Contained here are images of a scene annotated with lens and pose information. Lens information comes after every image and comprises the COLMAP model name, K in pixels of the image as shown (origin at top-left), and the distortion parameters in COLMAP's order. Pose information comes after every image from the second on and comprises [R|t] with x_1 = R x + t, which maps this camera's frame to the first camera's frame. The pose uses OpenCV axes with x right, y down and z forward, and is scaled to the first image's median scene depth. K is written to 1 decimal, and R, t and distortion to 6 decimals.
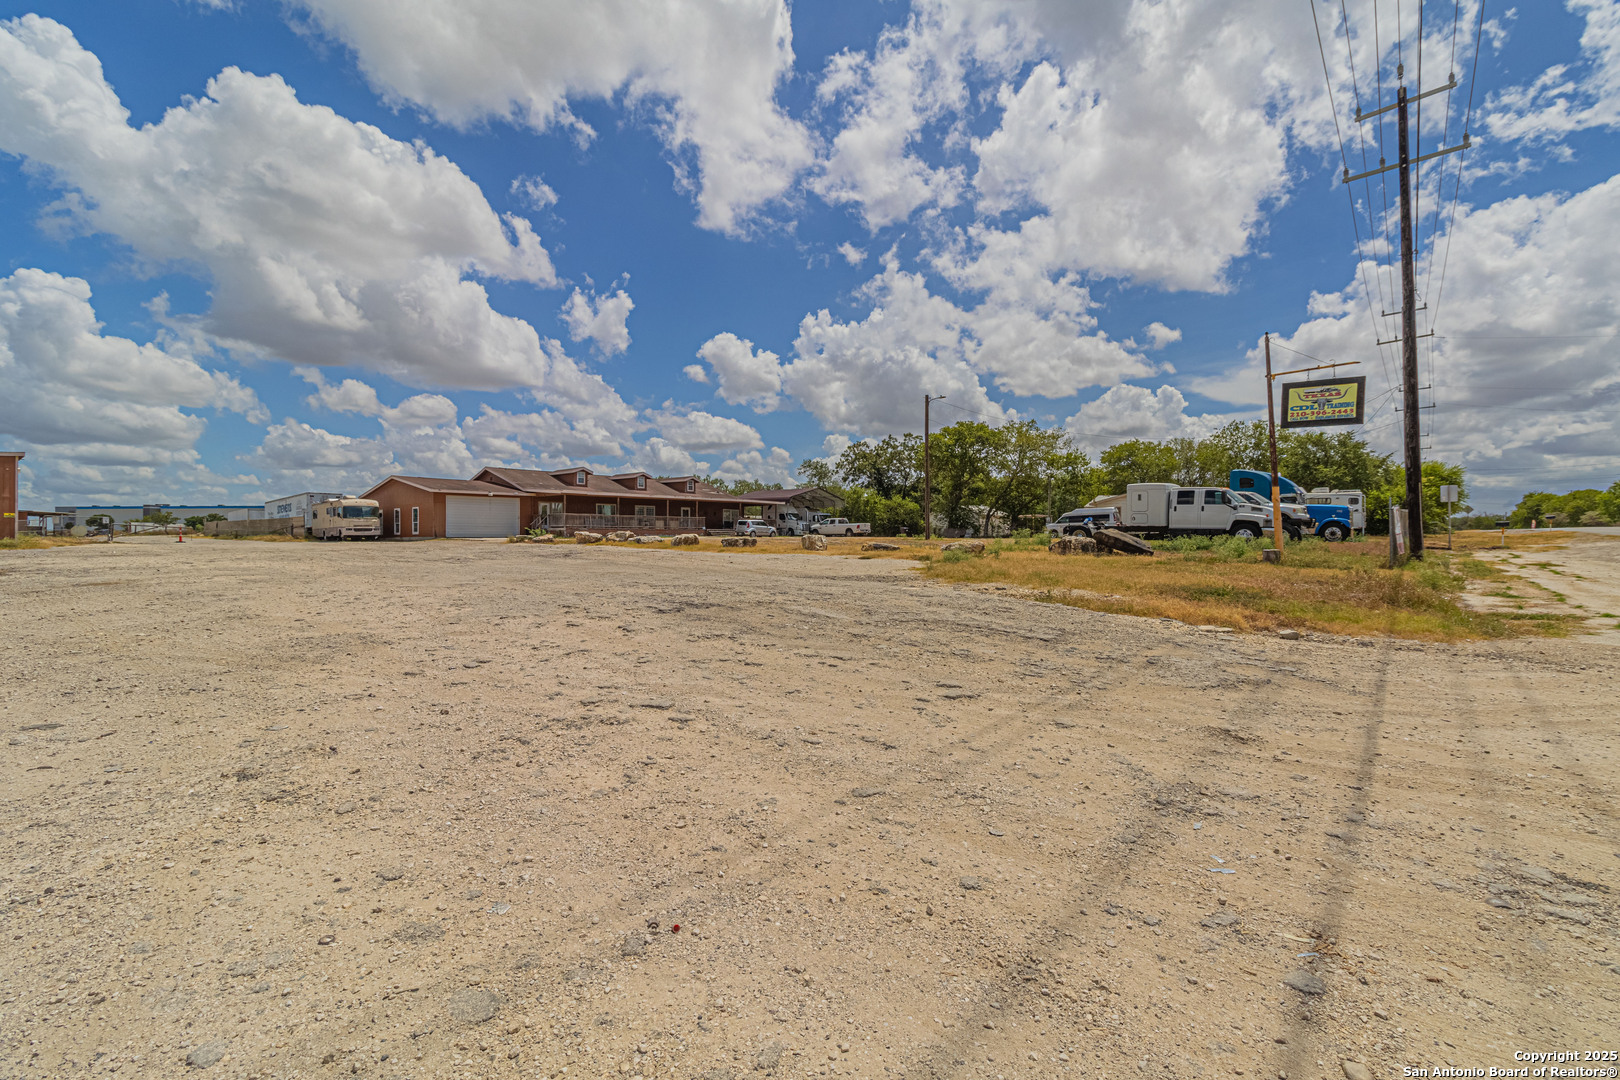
lens RADIAL K [[723.2, 0, 809.9], [0, 723.2, 545.6], [0, 0, 1]] dist [-0.002200, -0.000328]
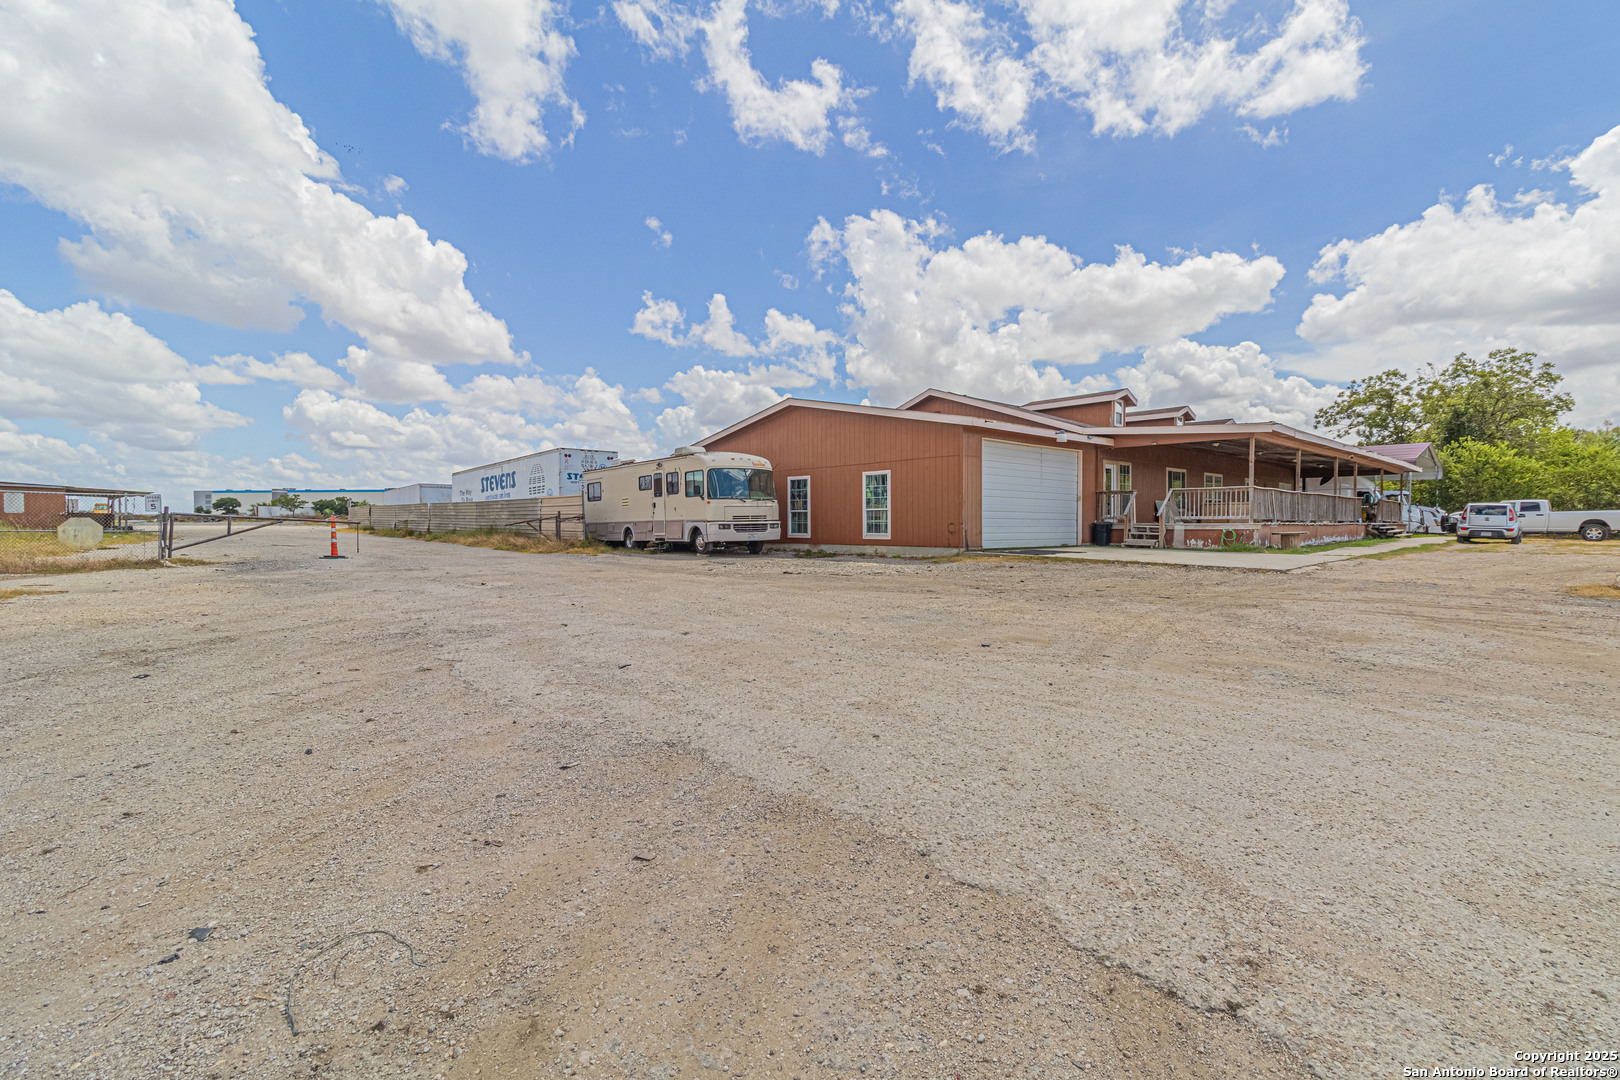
lens RADIAL K [[723.2, 0, 801.8], [0, 723.2, 538.8], [0, 0, 1]] dist [-0.002200, -0.000328]
pose [[0.993449, 0.004881, -0.114169, -0.408817], [-0.003420, 0.999910, 0.012996, -0.015942], [0.114222, -0.012520, 0.993376, 0.455815]]
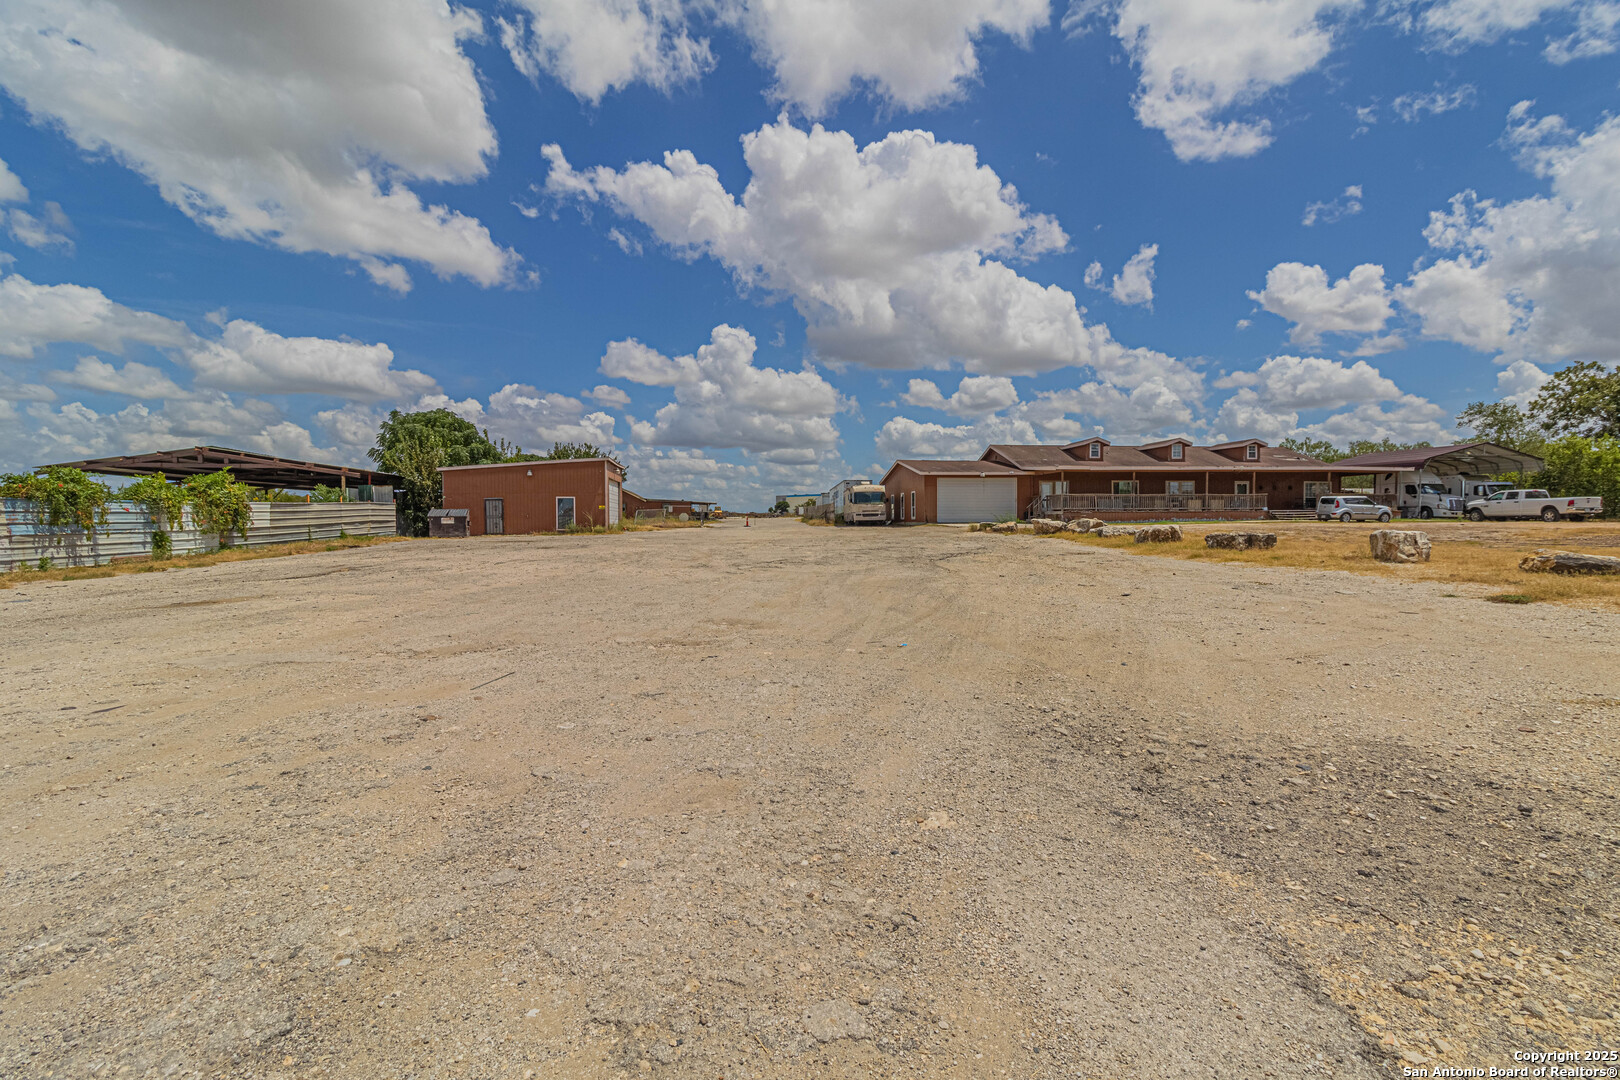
lens RADIAL K [[723.2, 0, 820.8], [0, 723.2, 513.6], [0, 0, 1]] dist [-0.002200, -0.000328]
pose [[0.727450, -0.006958, -0.686125, 0.024201], [-0.003273, 0.999902, -0.013611, -0.007424], [0.686153, 0.012147, 0.727356, 0.156072]]
